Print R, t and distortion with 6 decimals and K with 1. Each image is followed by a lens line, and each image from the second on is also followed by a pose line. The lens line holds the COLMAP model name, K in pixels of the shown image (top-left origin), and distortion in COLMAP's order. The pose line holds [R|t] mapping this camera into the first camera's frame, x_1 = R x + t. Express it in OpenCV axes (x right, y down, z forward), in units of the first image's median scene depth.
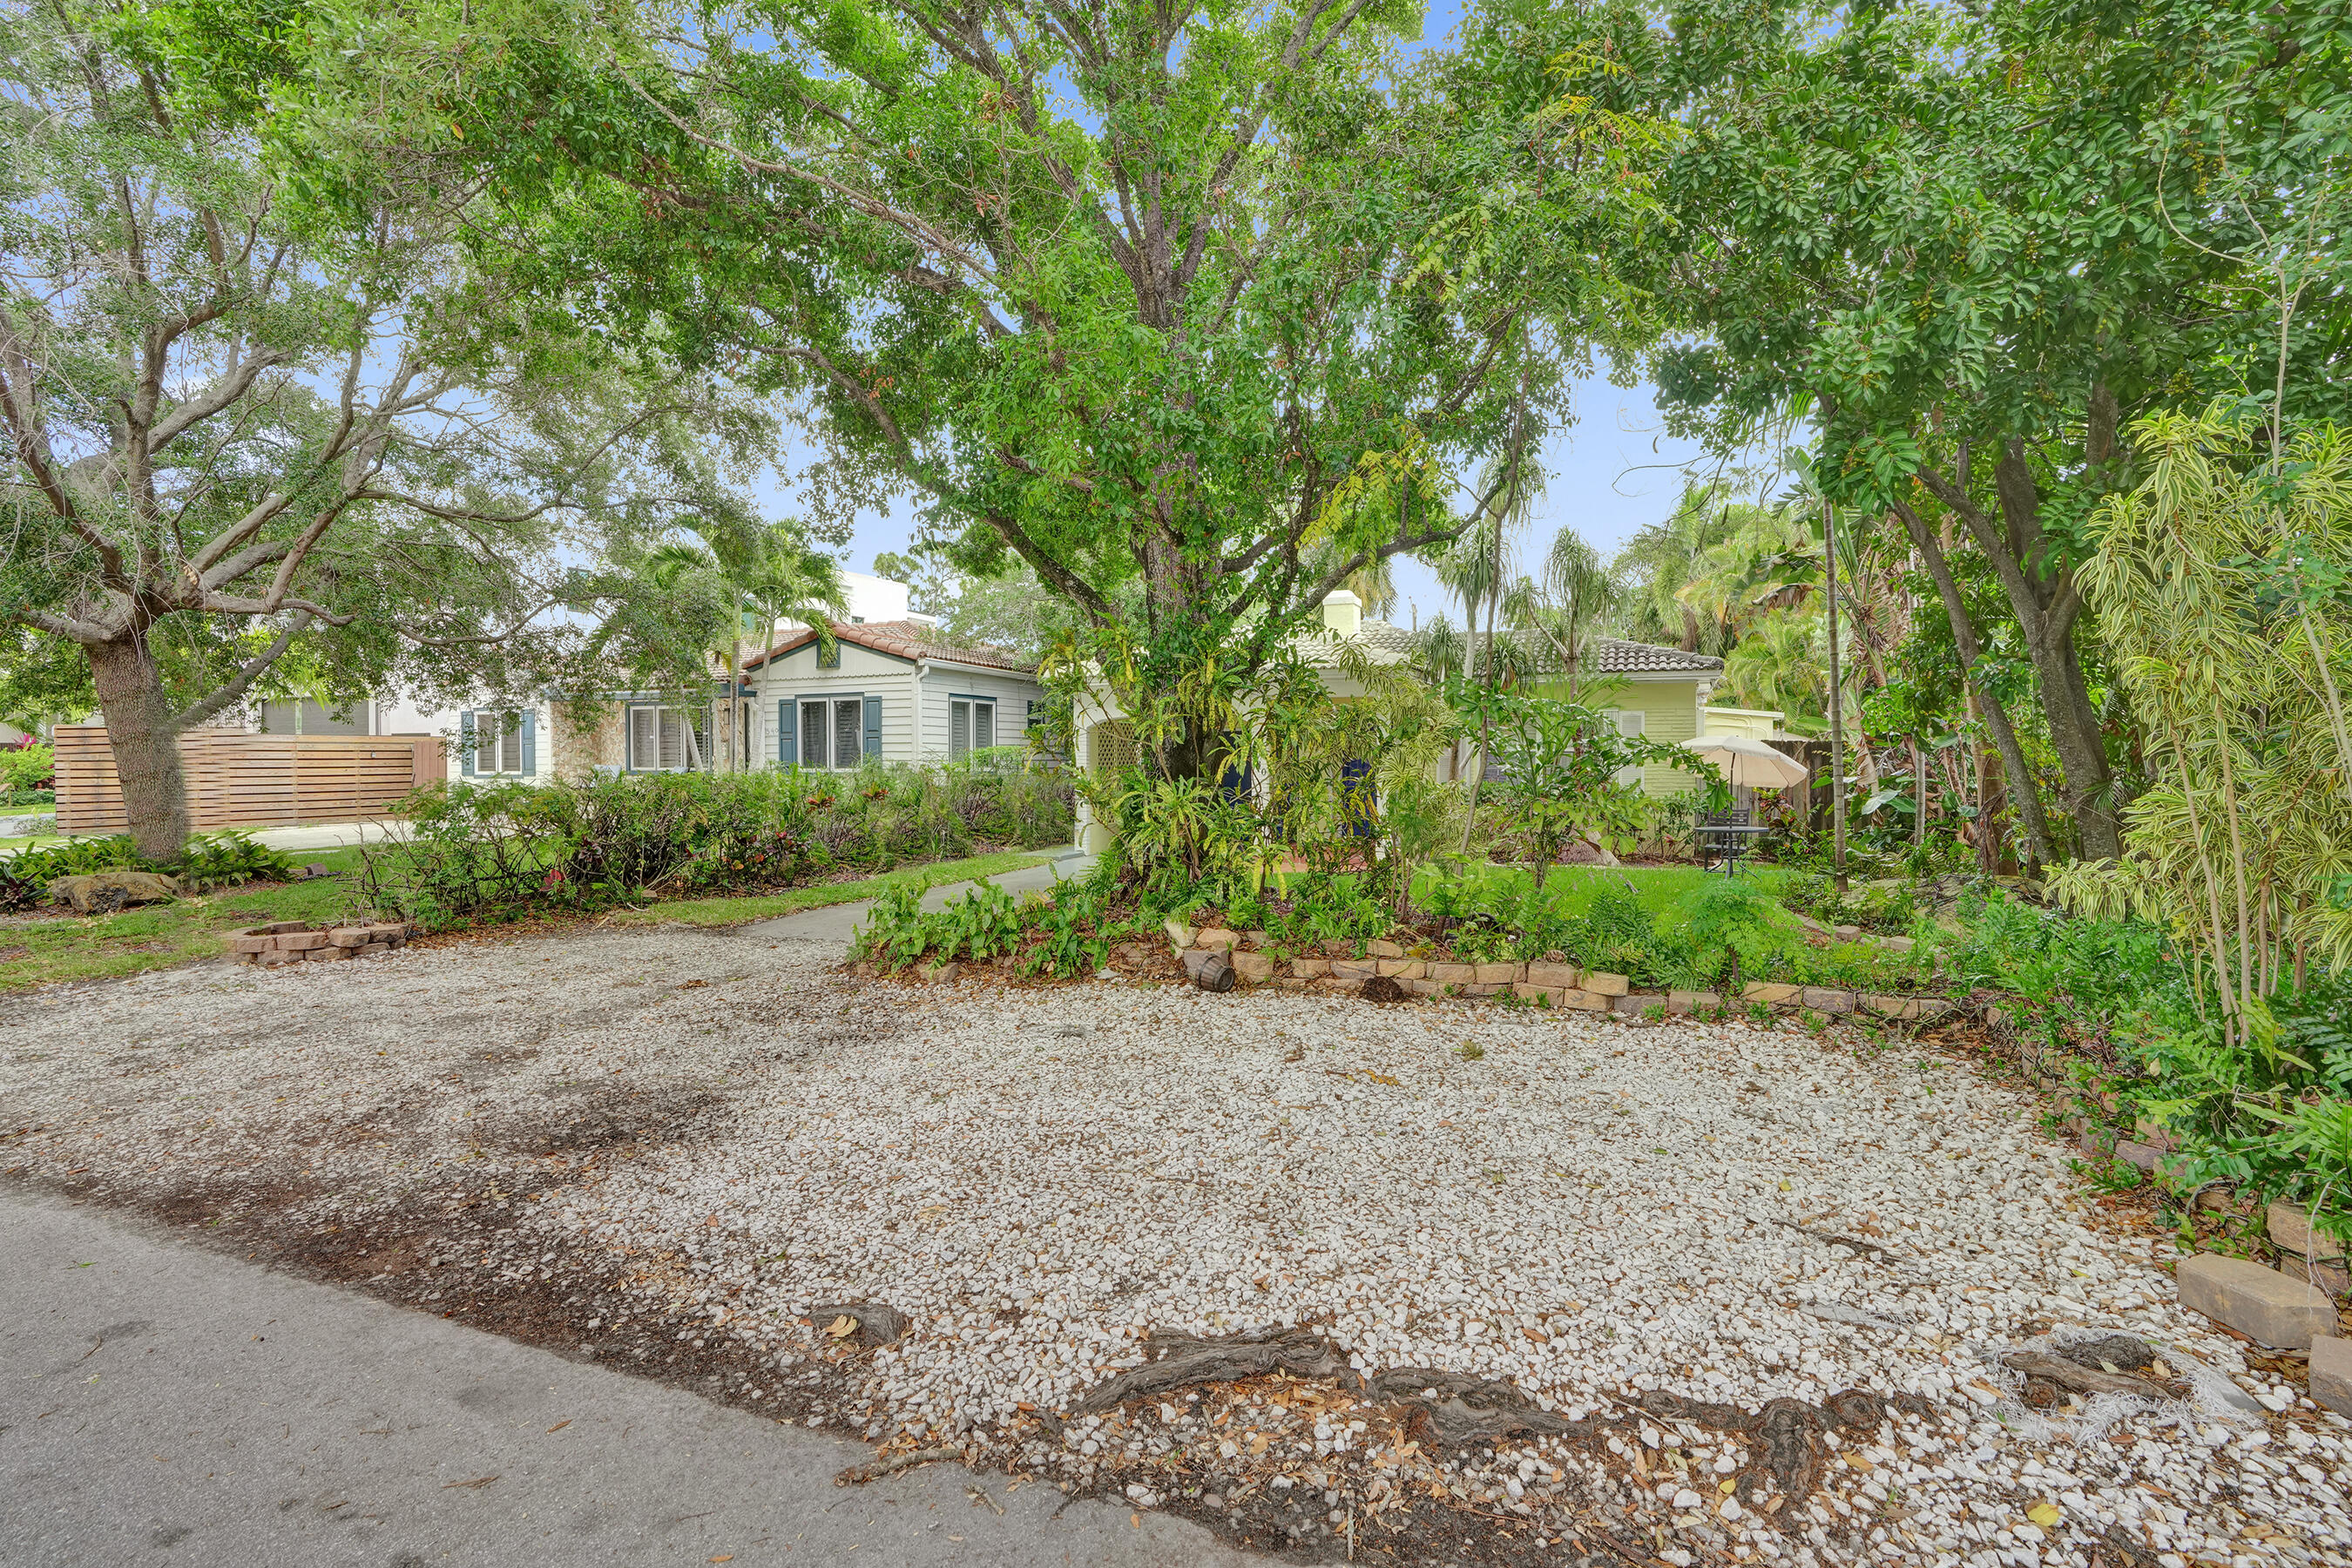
lens RADIAL K [[1057.4, 0, 1203.4], [0, 1057.4, 764.6], [0, 0, 1]] dist [-0.043149, 0.020166]
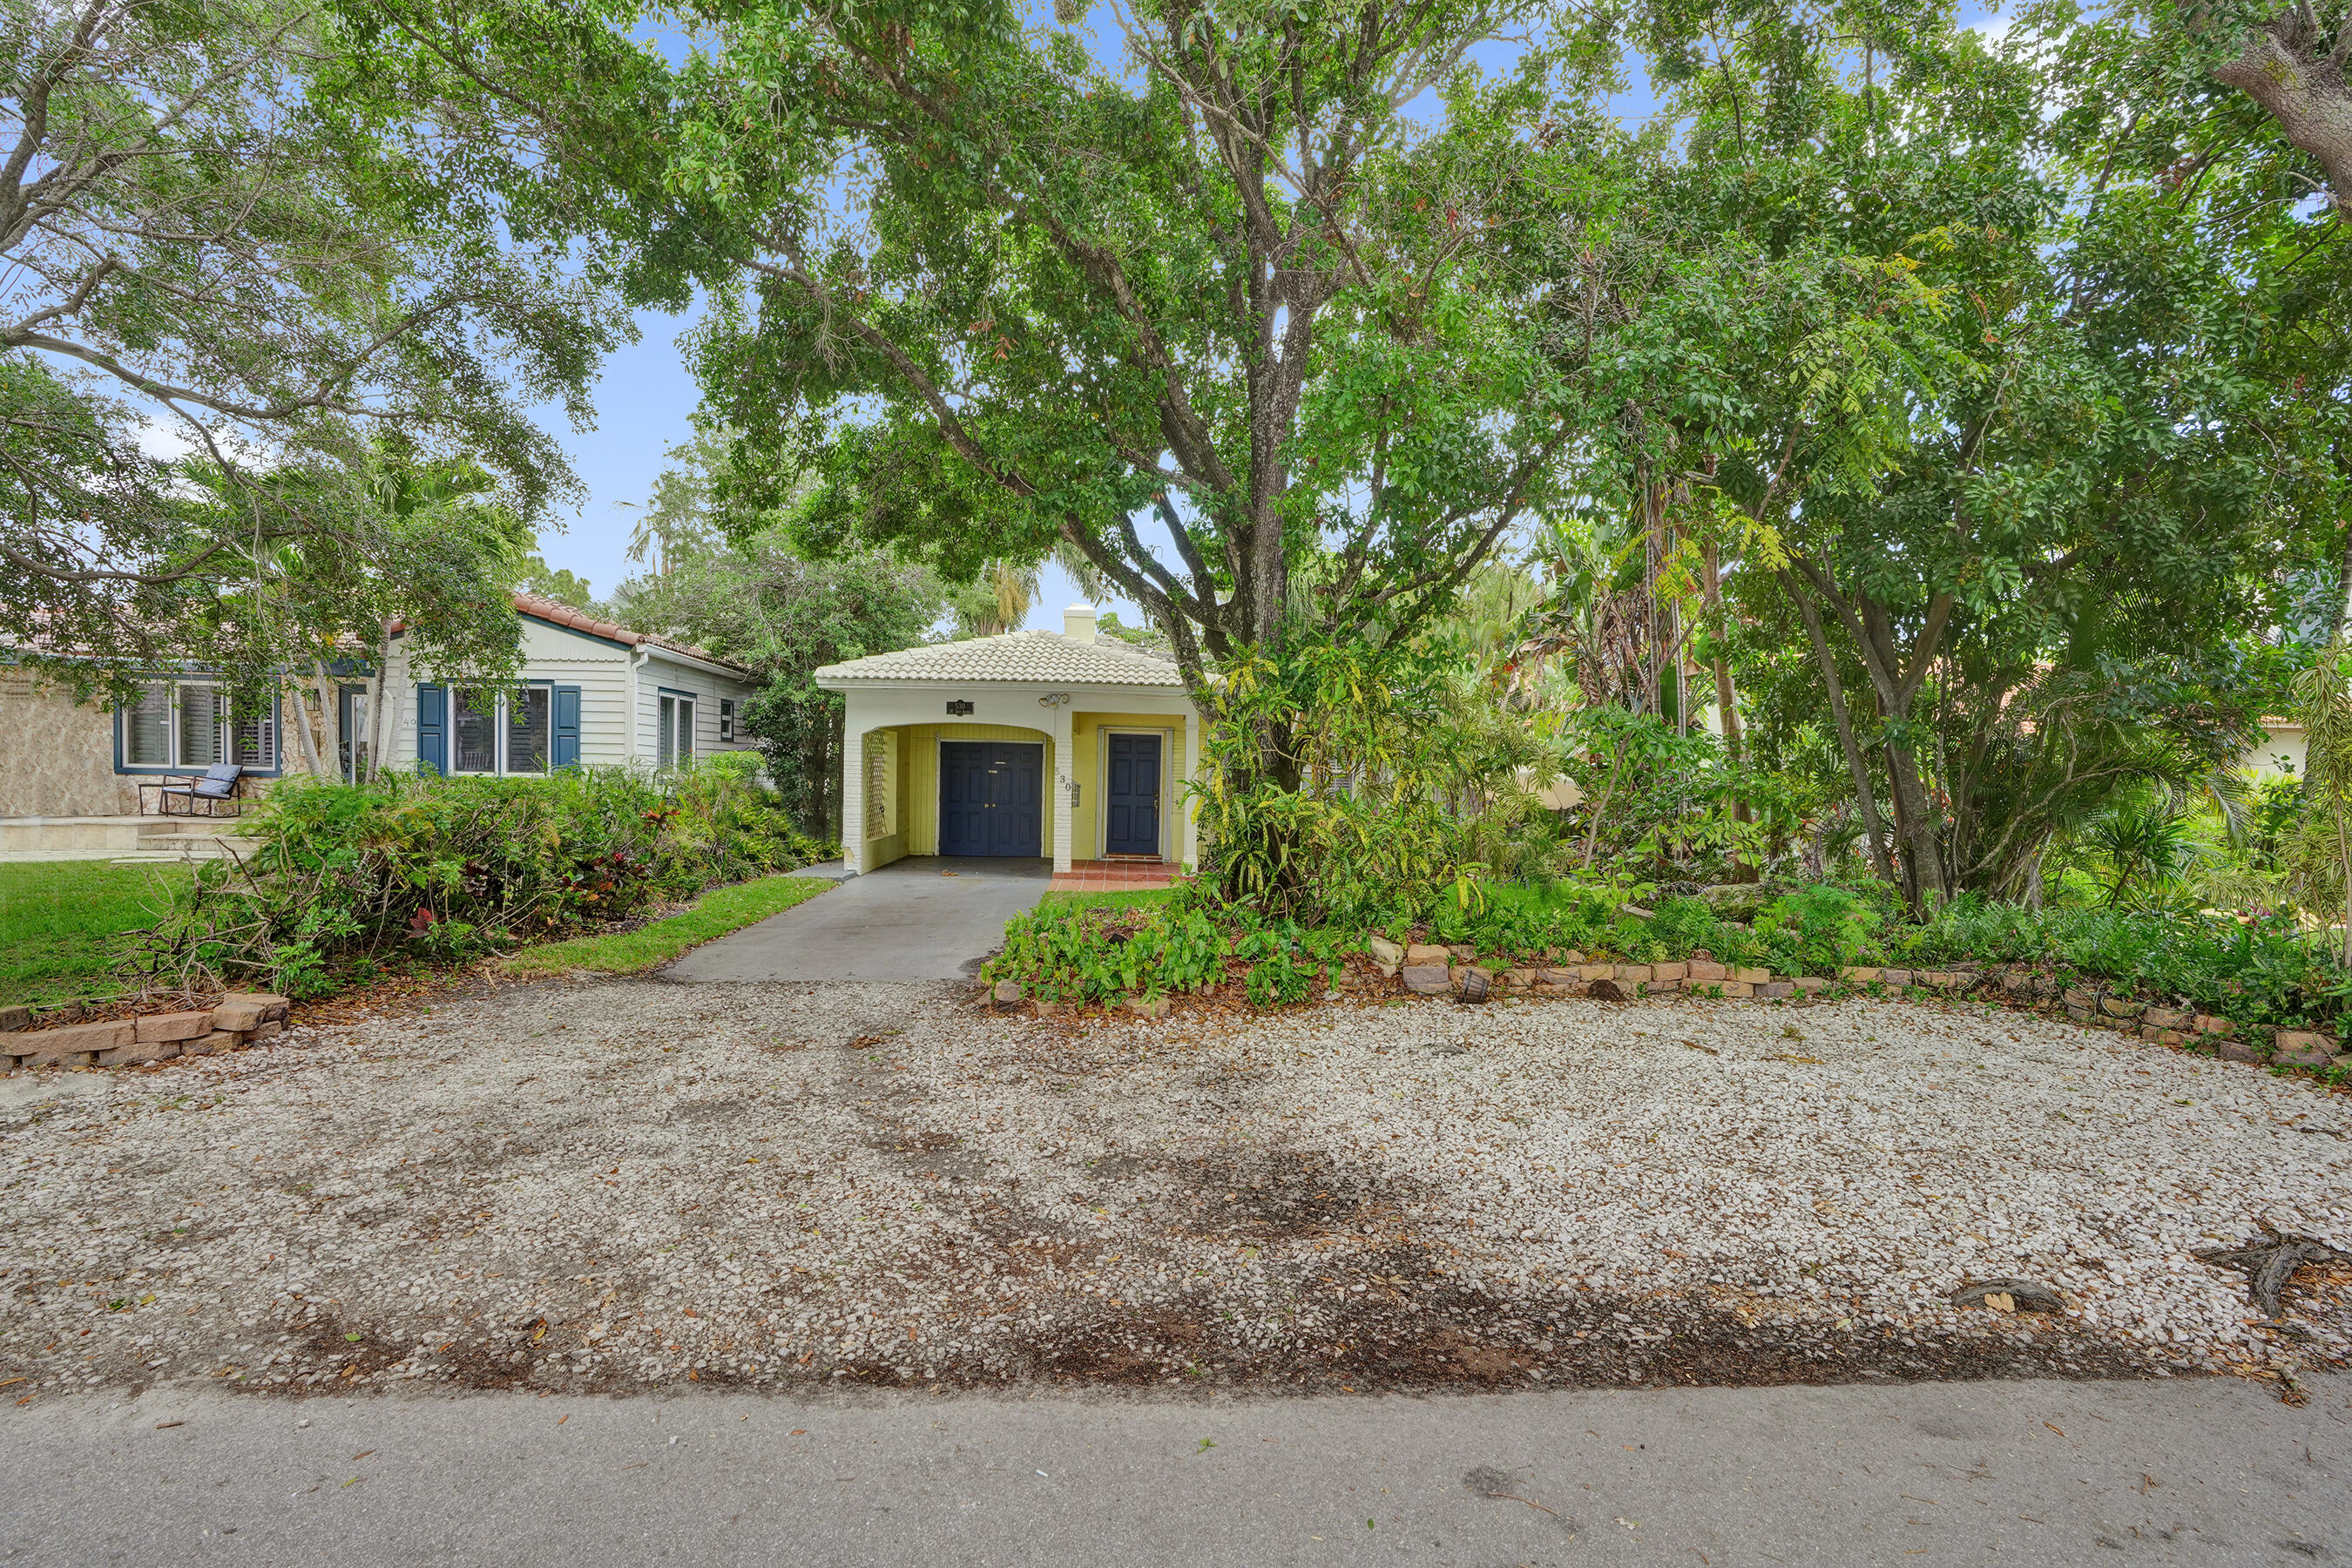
lens RADIAL K [[1073.6, 0, 1176.0], [0, 1073.6, 784.0], [0, 0, 1]] dist [-0.040941, 0.021050]
pose [[0.906718, 0.019986, 0.421263, -0.756281], [-0.022659, 0.999742, 0.001340, -0.000518], [-0.421128, -0.010760, 0.906937, 0.162058]]
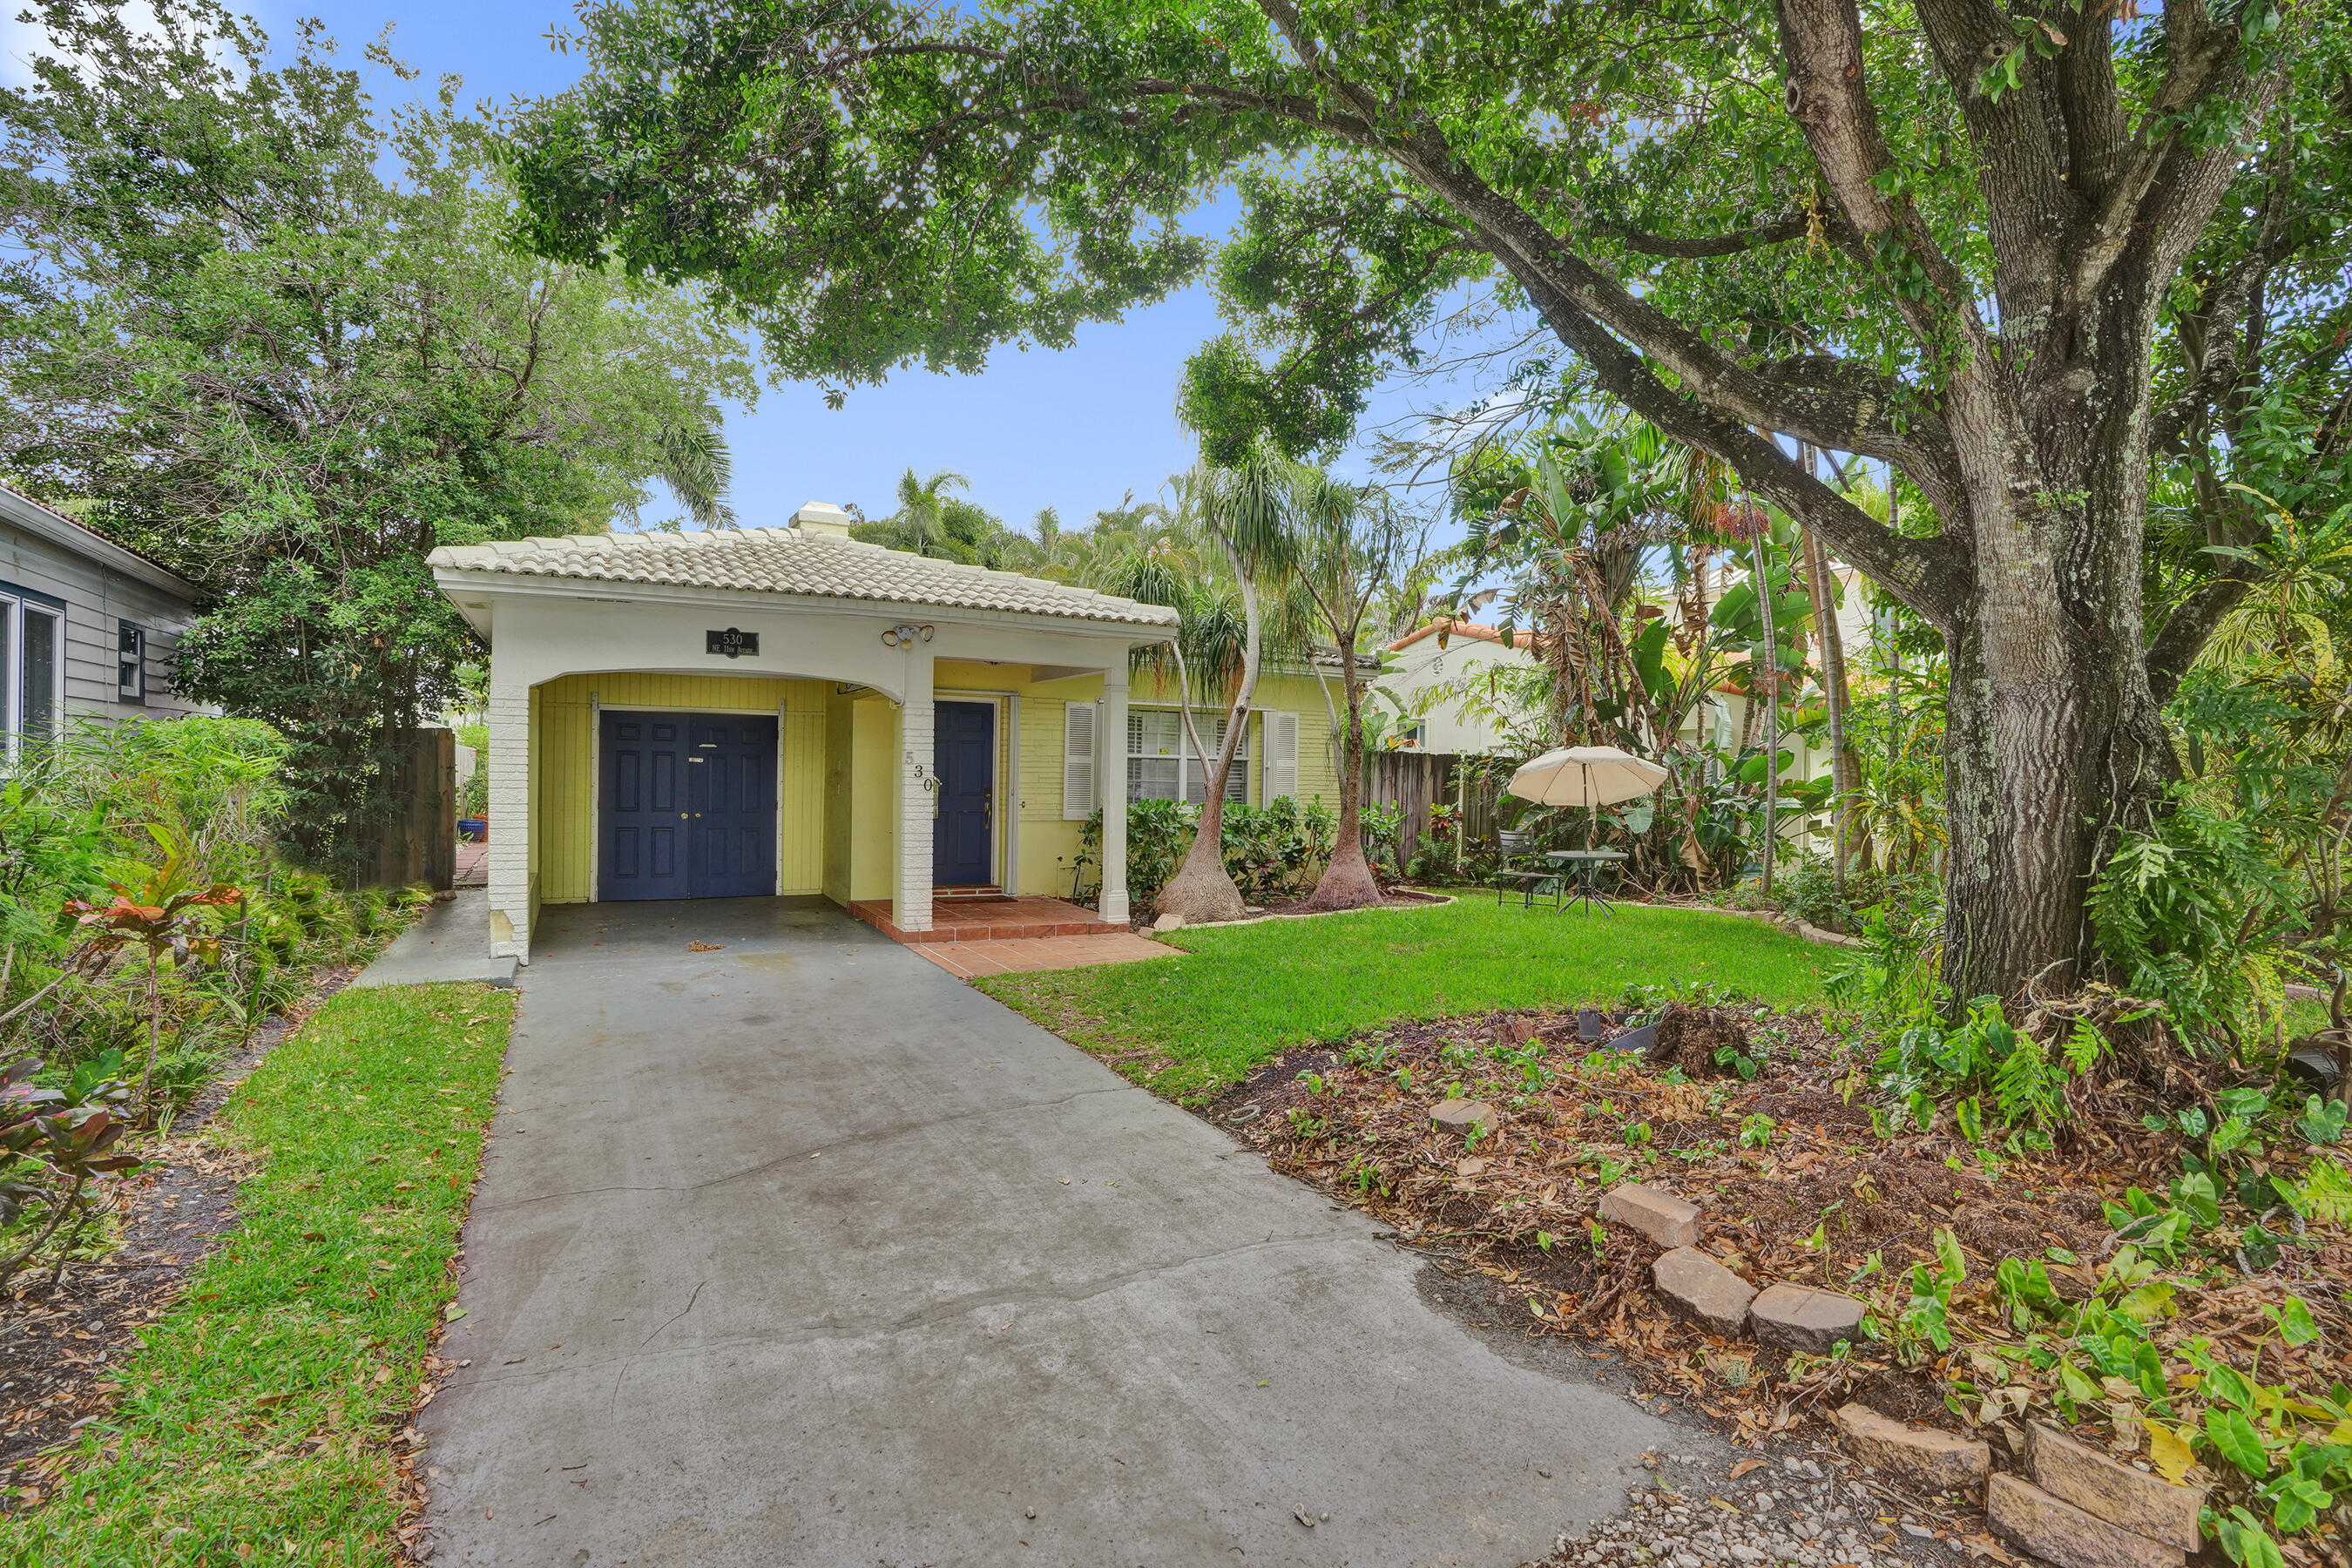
lens RADIAL K [[1108.5, 0, 1171.3], [0, 1108.5, 767.9], [0, 0, 1]] dist [-0.041133, 0.019907]
pose [[0.646167, 0.016427, 0.763020, -0.882094], [-0.013597, 0.999857, -0.010012, 0.003127], [-0.763075, -0.003905, 0.646298, 1.426929]]
